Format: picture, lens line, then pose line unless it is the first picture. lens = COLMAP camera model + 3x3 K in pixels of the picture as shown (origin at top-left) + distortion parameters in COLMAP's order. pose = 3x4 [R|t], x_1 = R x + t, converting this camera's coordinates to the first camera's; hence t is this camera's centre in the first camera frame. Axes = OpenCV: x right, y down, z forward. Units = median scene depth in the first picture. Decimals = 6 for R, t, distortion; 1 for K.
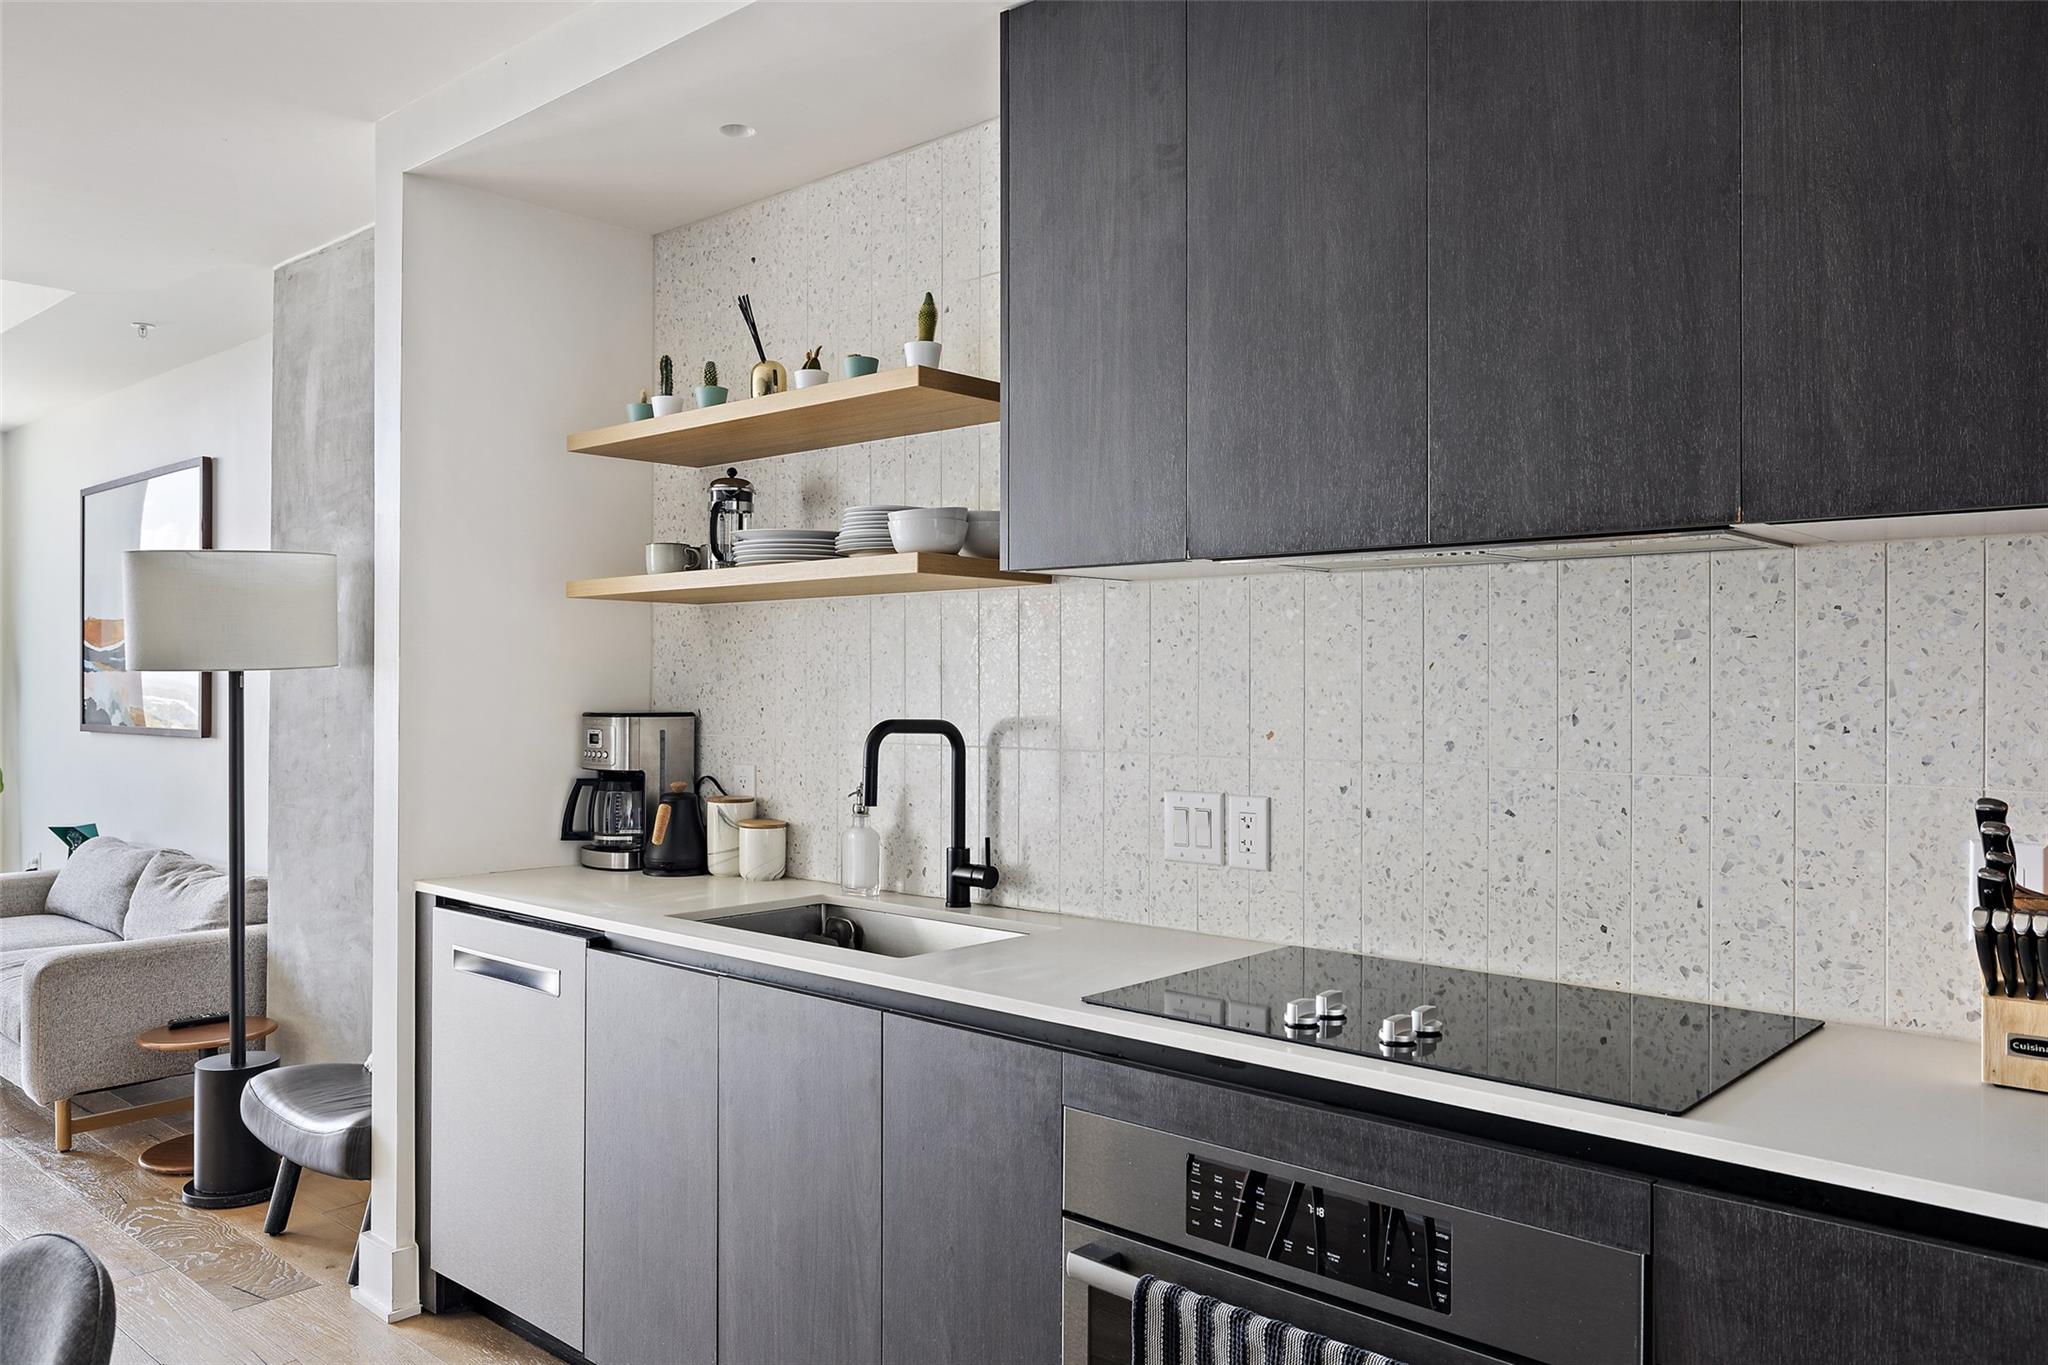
lens RADIAL K [[1495.4, 0, 1022.8], [0, 1495.4, 680.1], [0, 0, 1]] dist [0.001708, -0.001559]
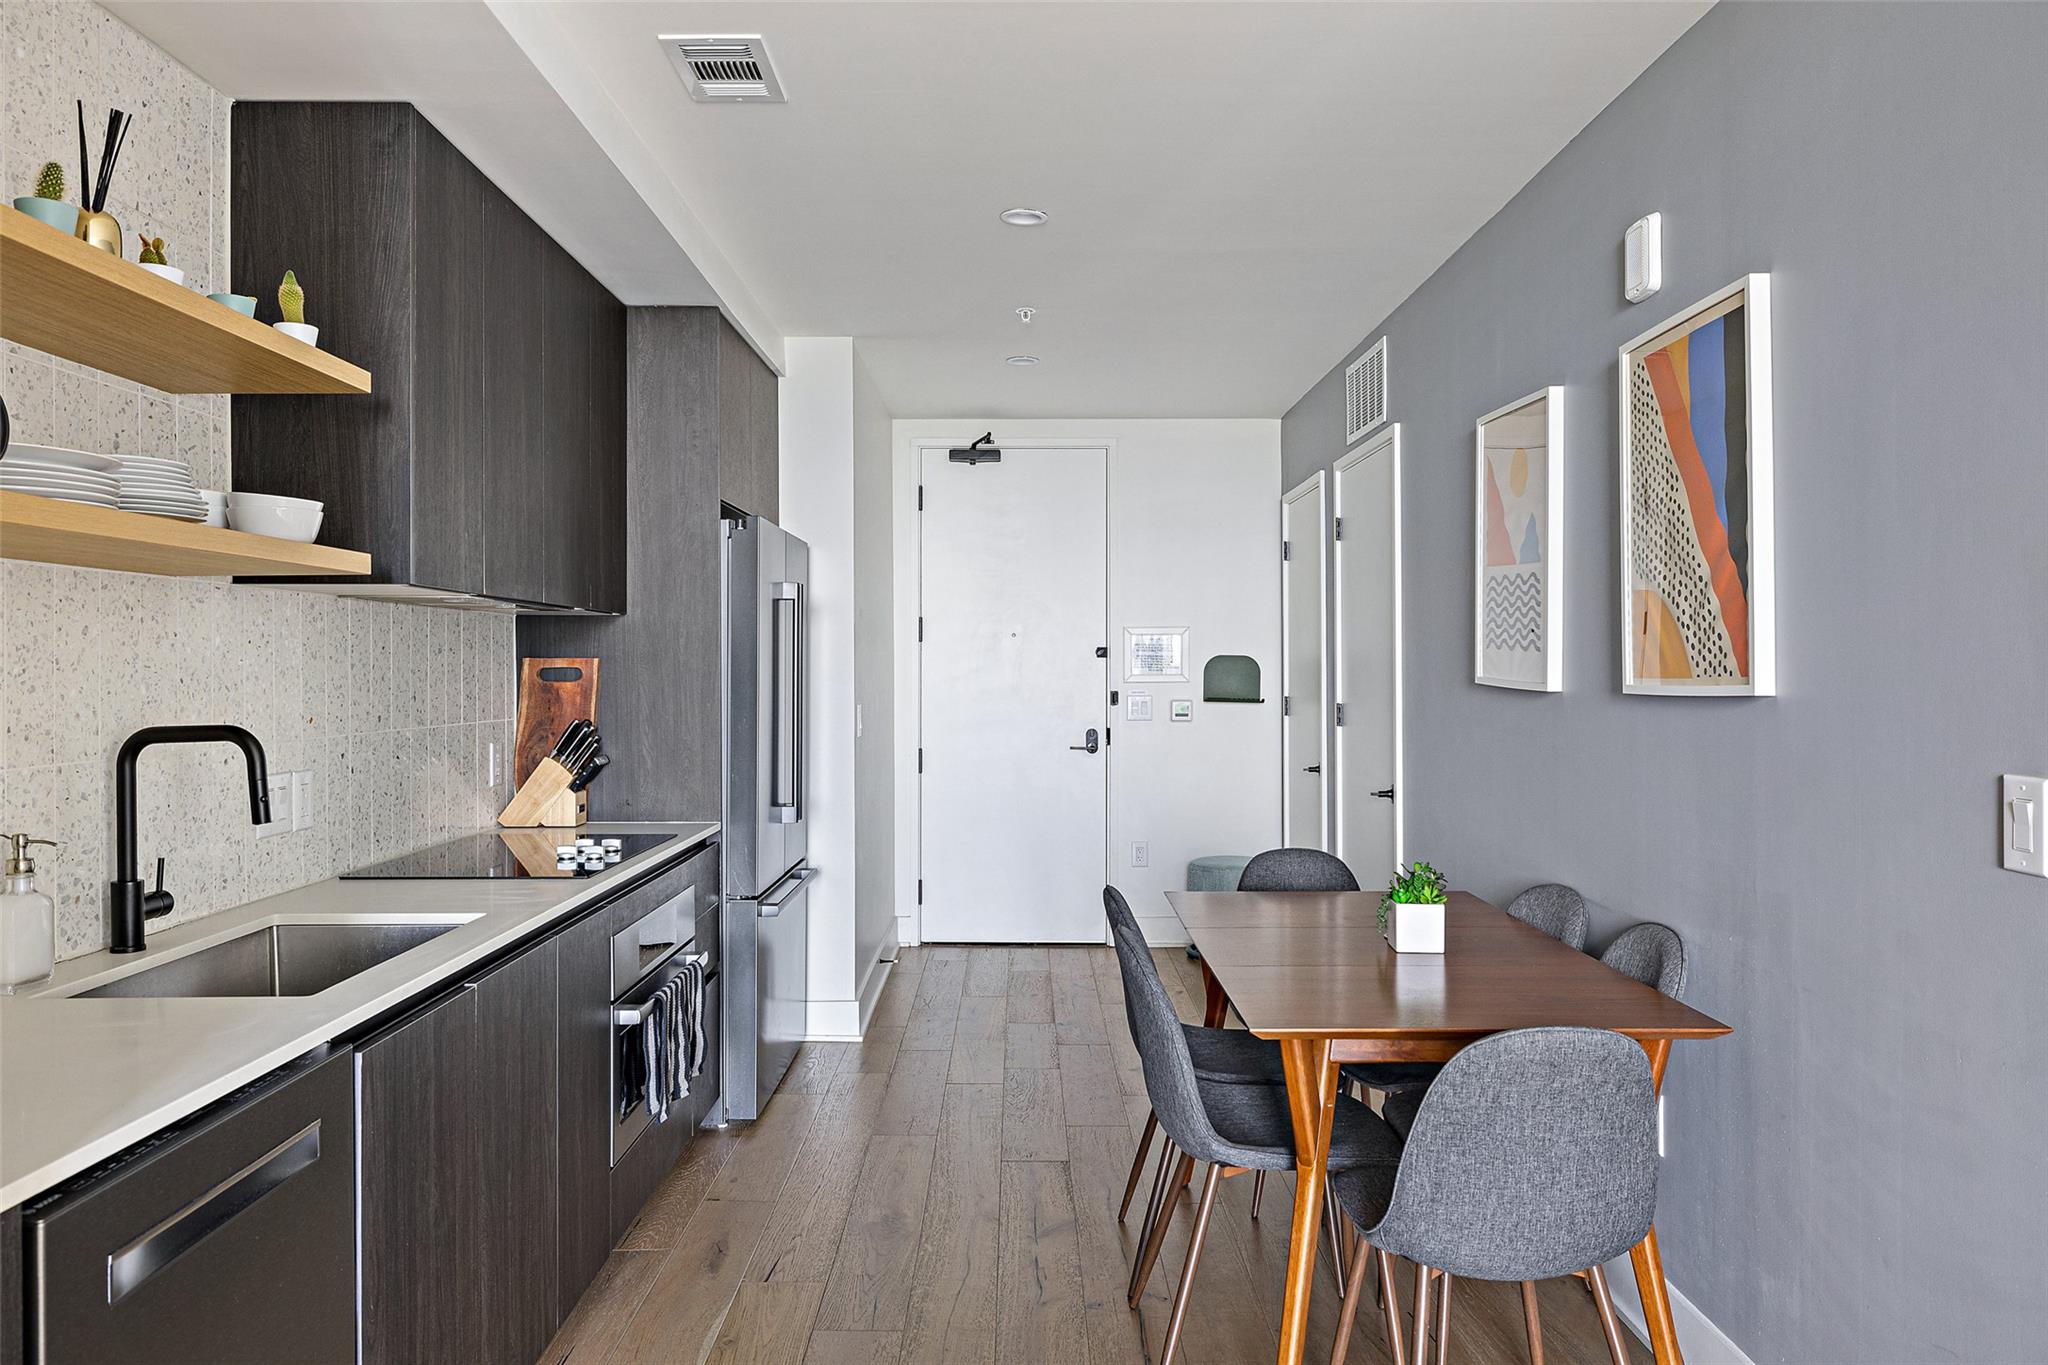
lens RADIAL K [[1399.6, 0, 1023.7], [0, 1399.6, 677.9], [0, 0, 1]] dist [0.000835, -0.002422]
pose [[-0.675953, -0.002863, 0.736939, -1.017558], [0.004029, 0.999963, 0.007580, -0.005022], [-0.736934, 0.008093, -0.675916, 1.237364]]
